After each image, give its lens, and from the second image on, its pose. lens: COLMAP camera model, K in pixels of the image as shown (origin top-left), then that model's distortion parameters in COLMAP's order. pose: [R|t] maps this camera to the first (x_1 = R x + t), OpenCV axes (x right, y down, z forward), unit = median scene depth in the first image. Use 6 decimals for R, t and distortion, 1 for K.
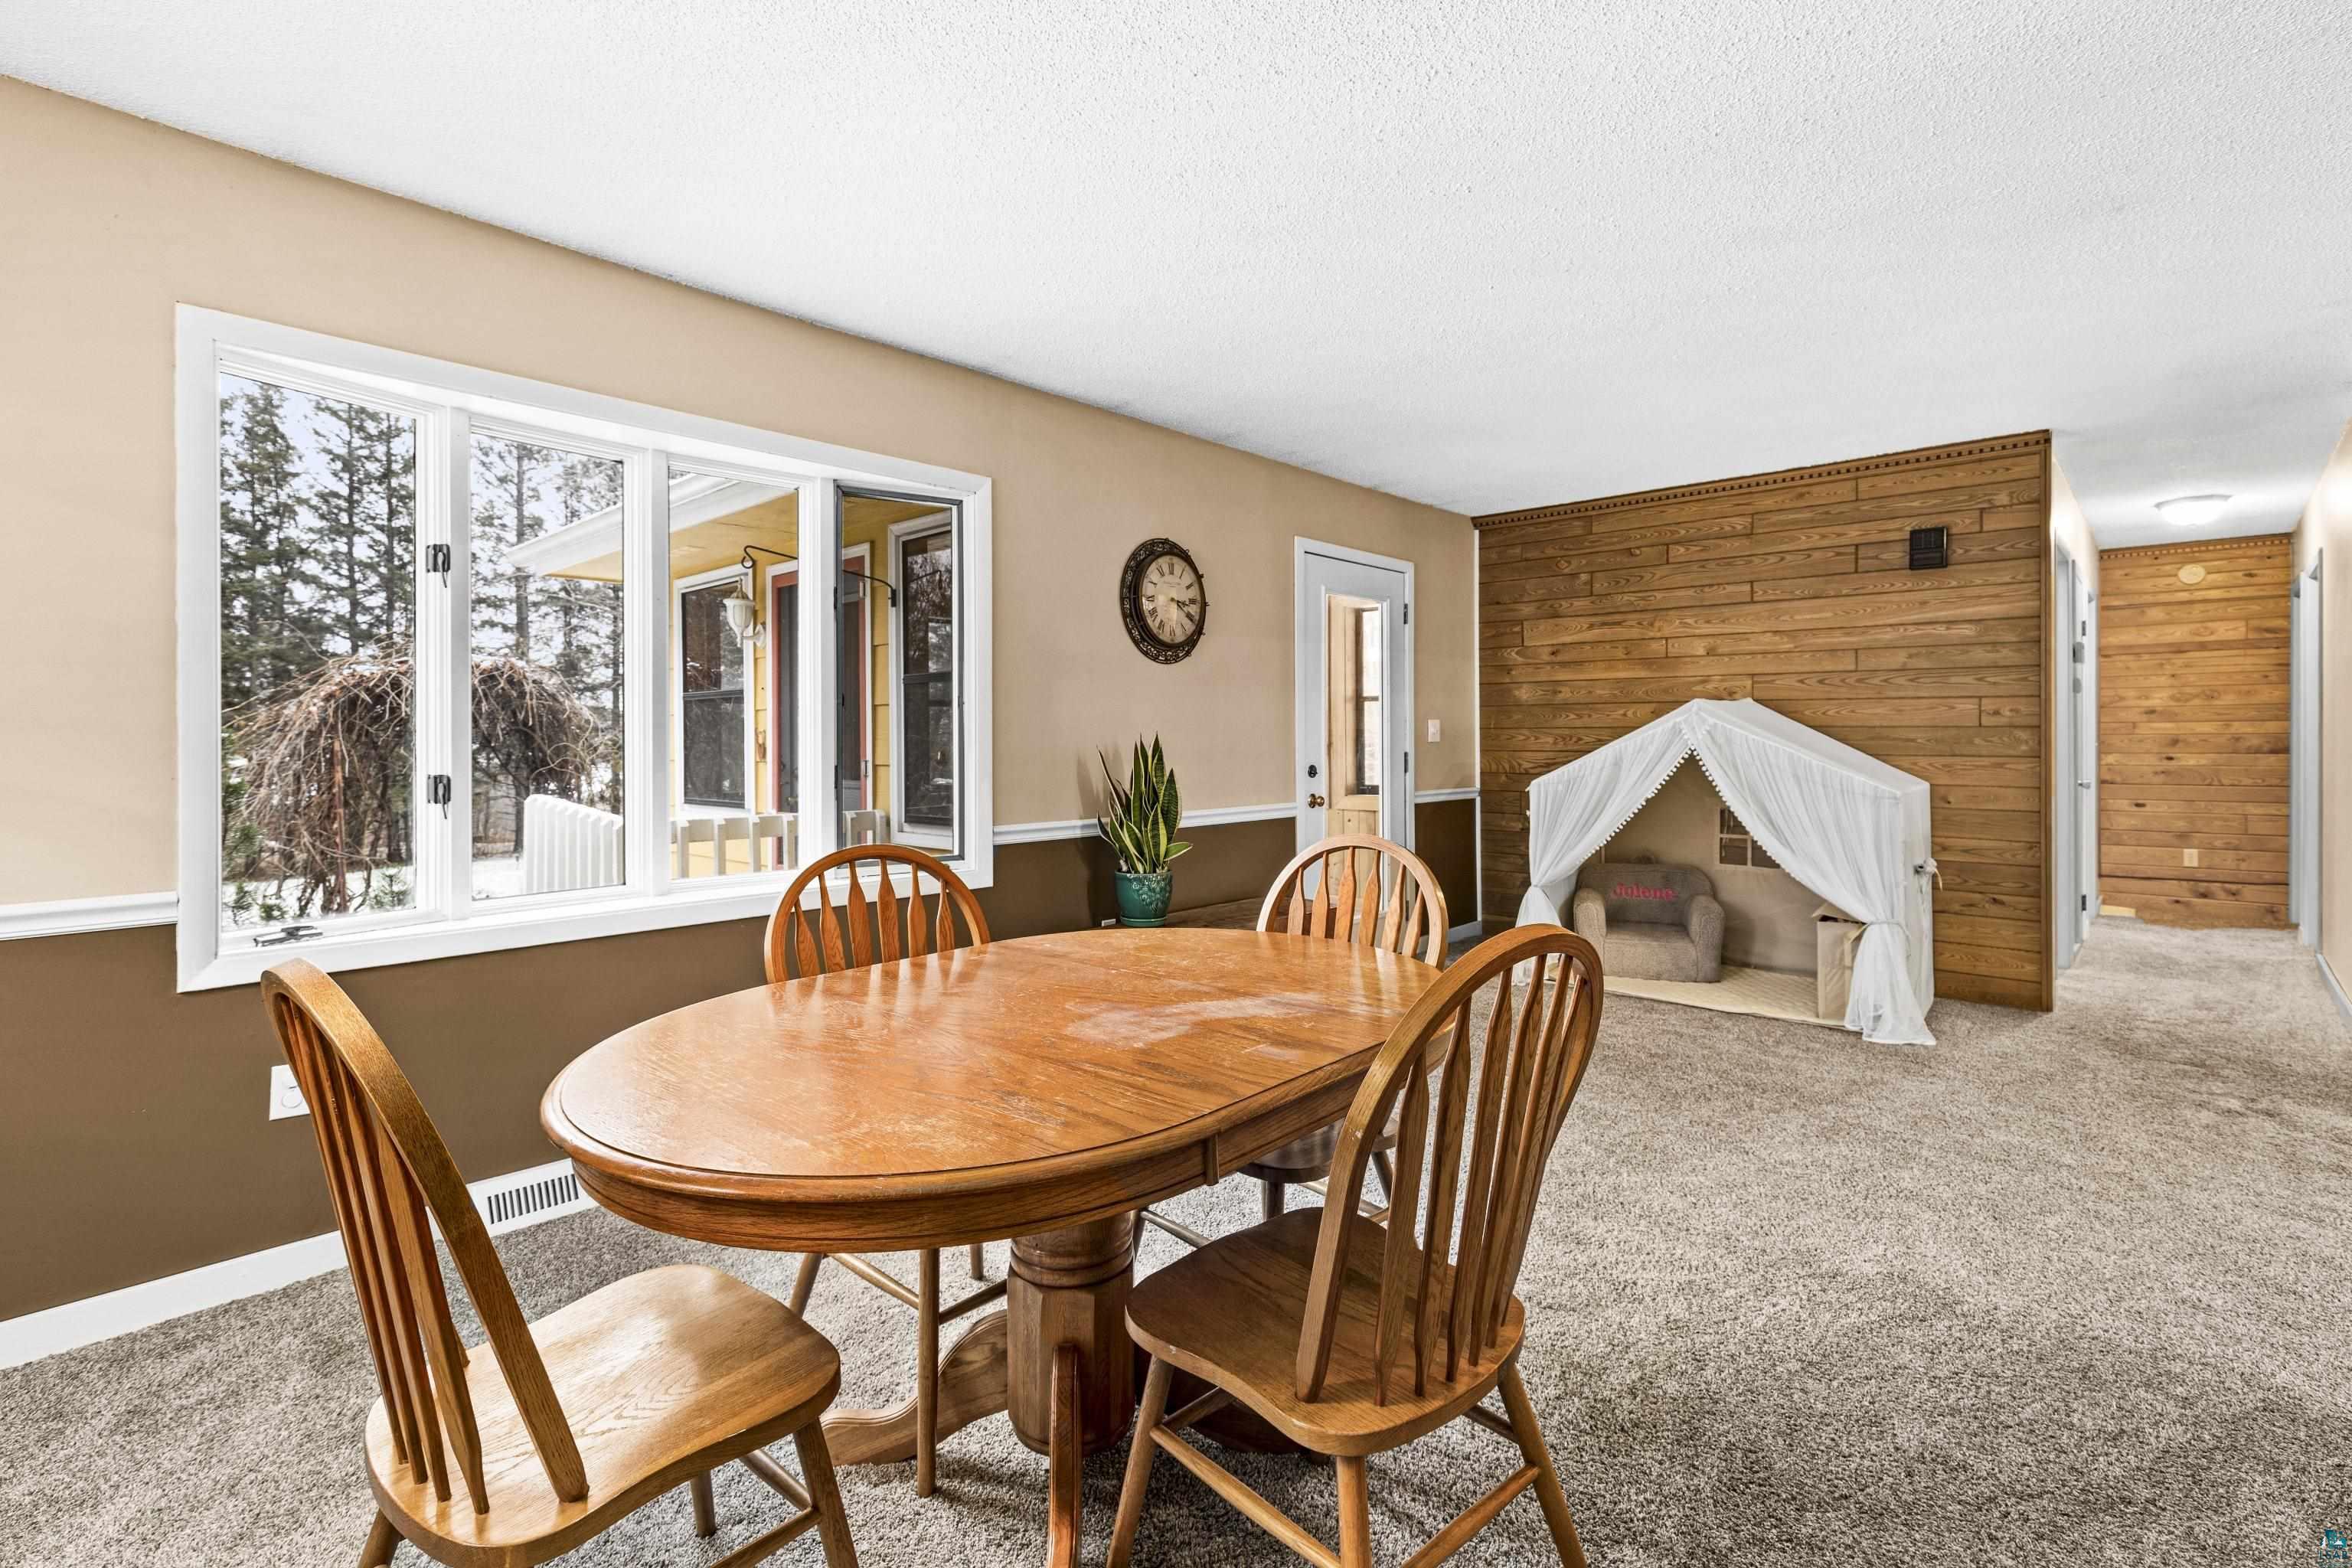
lens RADIAL K [[1068.7, 0, 1186.3], [0, 1068.7, 759.0], [0, 0, 1]] dist [0.009154, -0.001462]
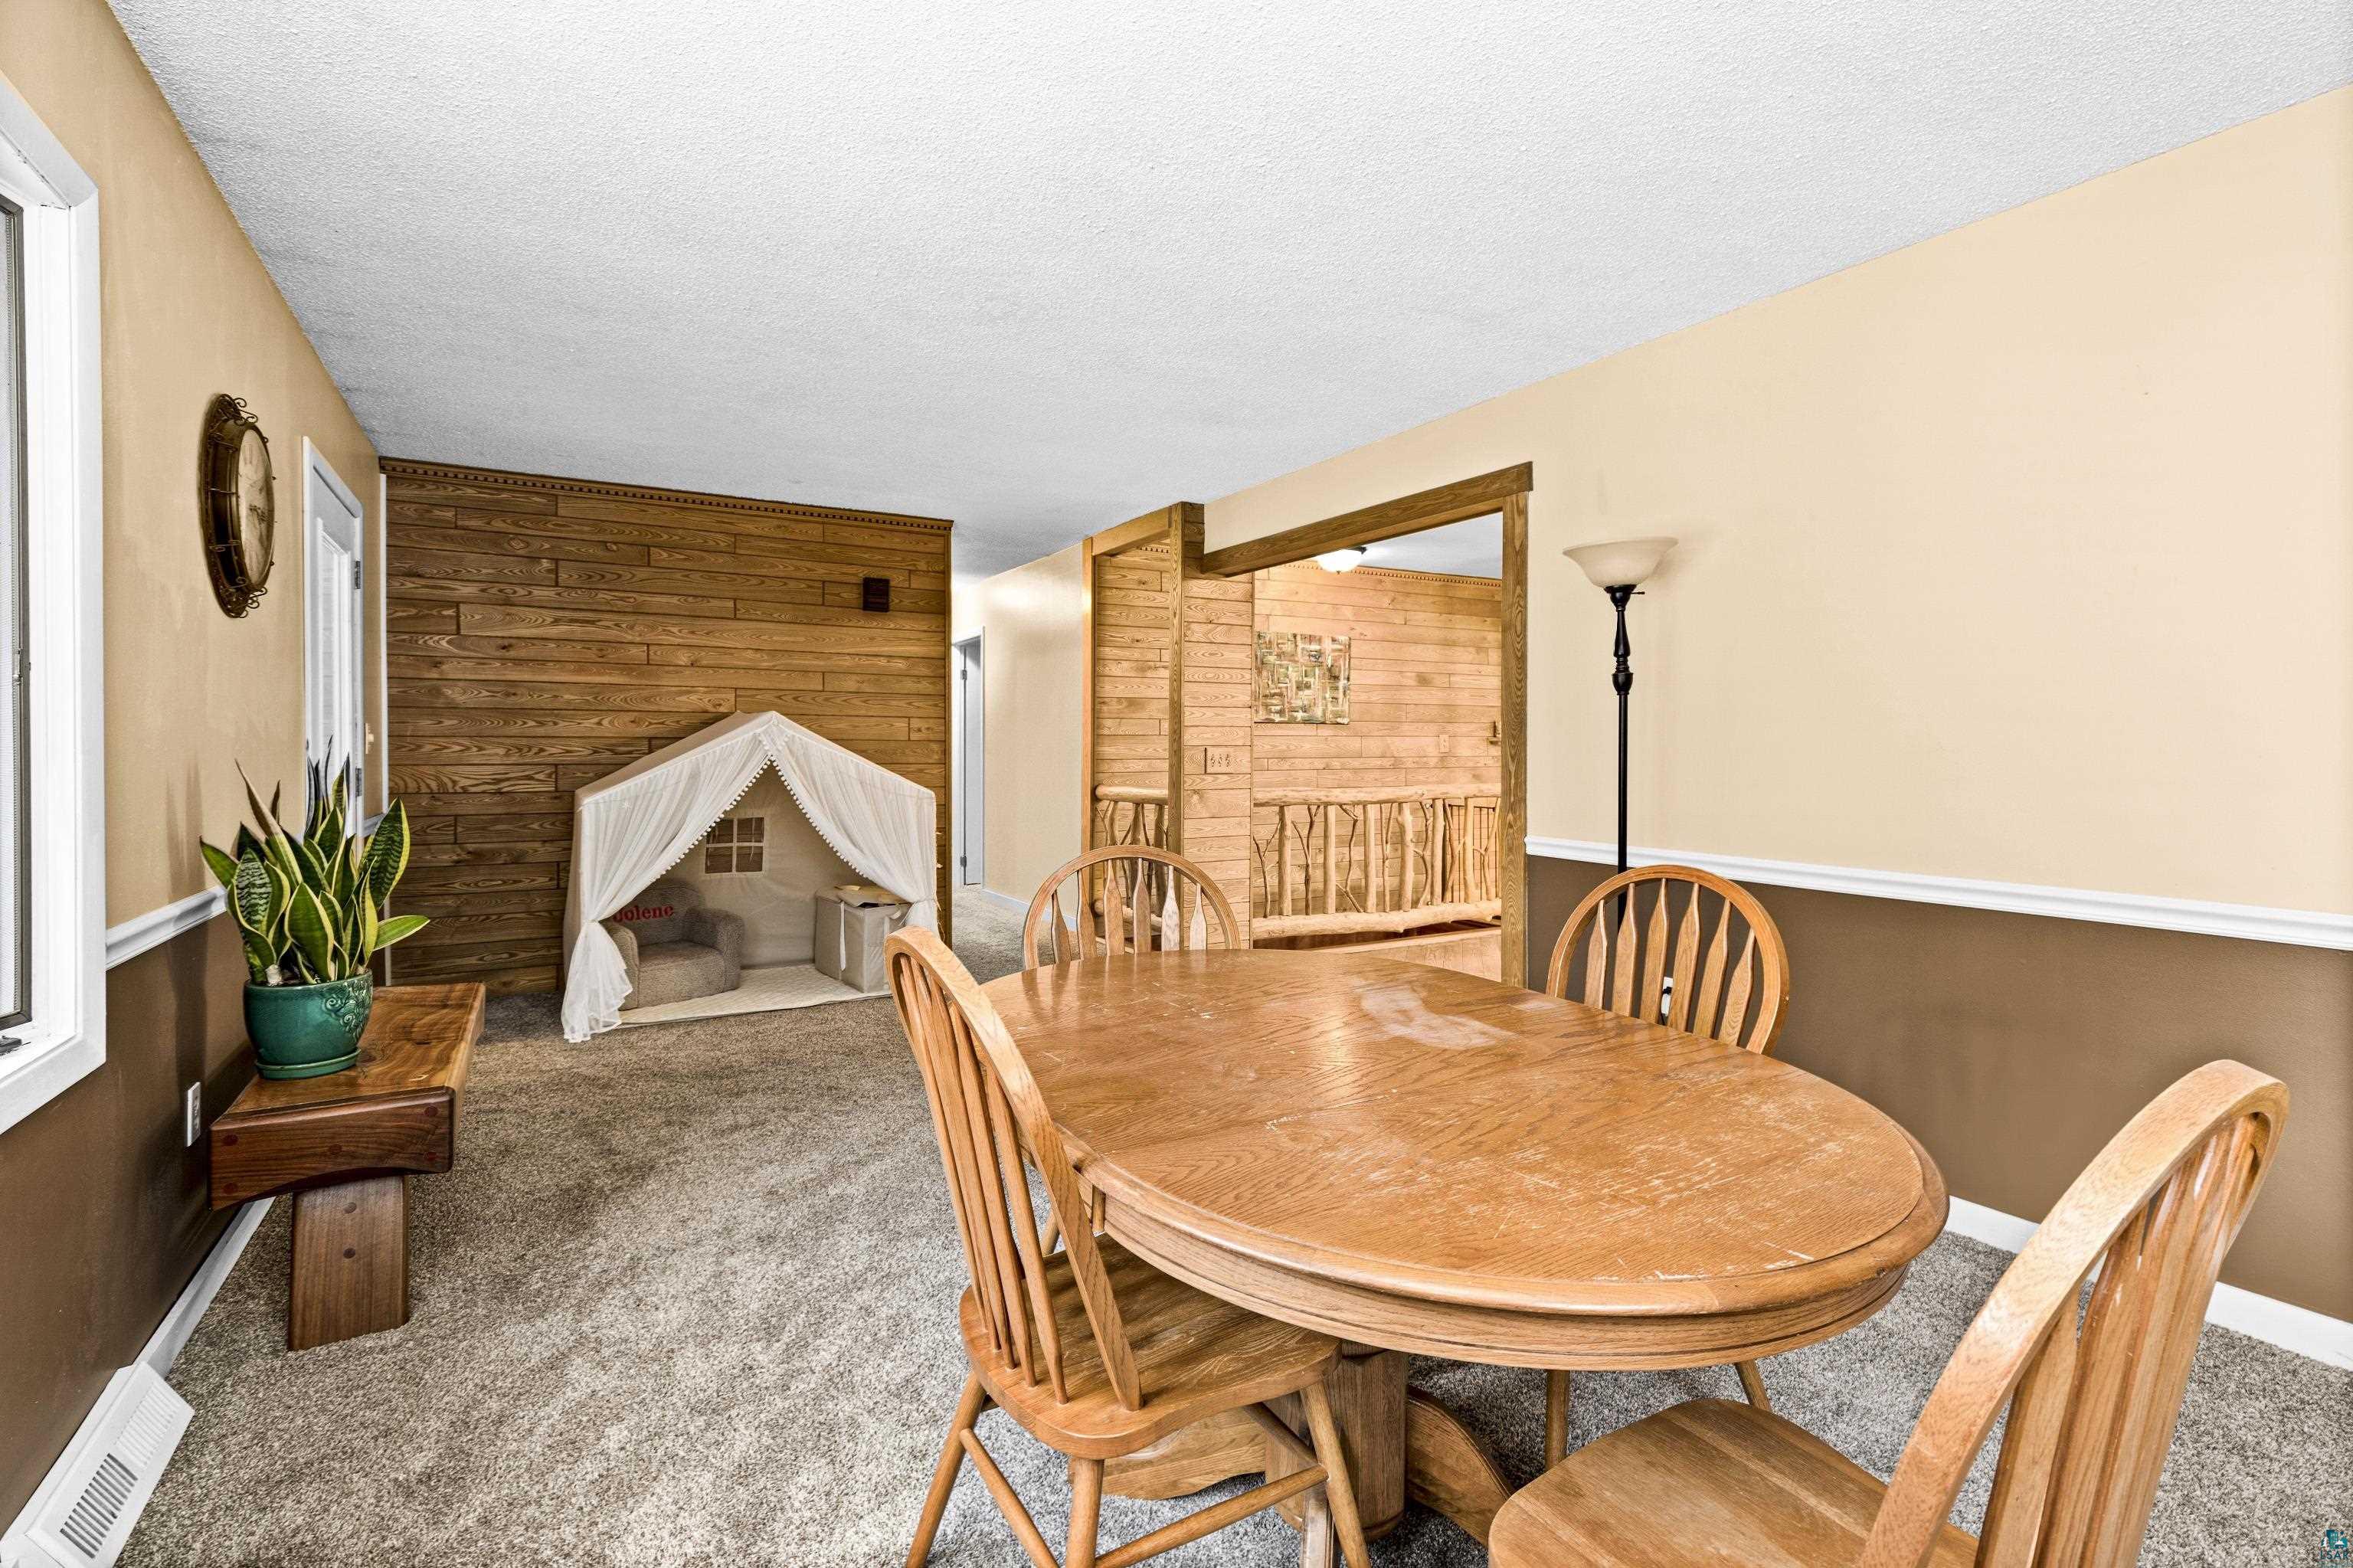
lens RADIAL K [[1069.2, 0, 1165.3], [0, 1069.2, 772.0], [0, 0, 1]] dist [0.009154, -0.001462]
pose [[0.308048, -0.018430, 0.951192, -0.349510], [0.017114, 0.999758, 0.013828, -0.005023], [-0.951217, 0.012019, 0.308289, 0.295818]]
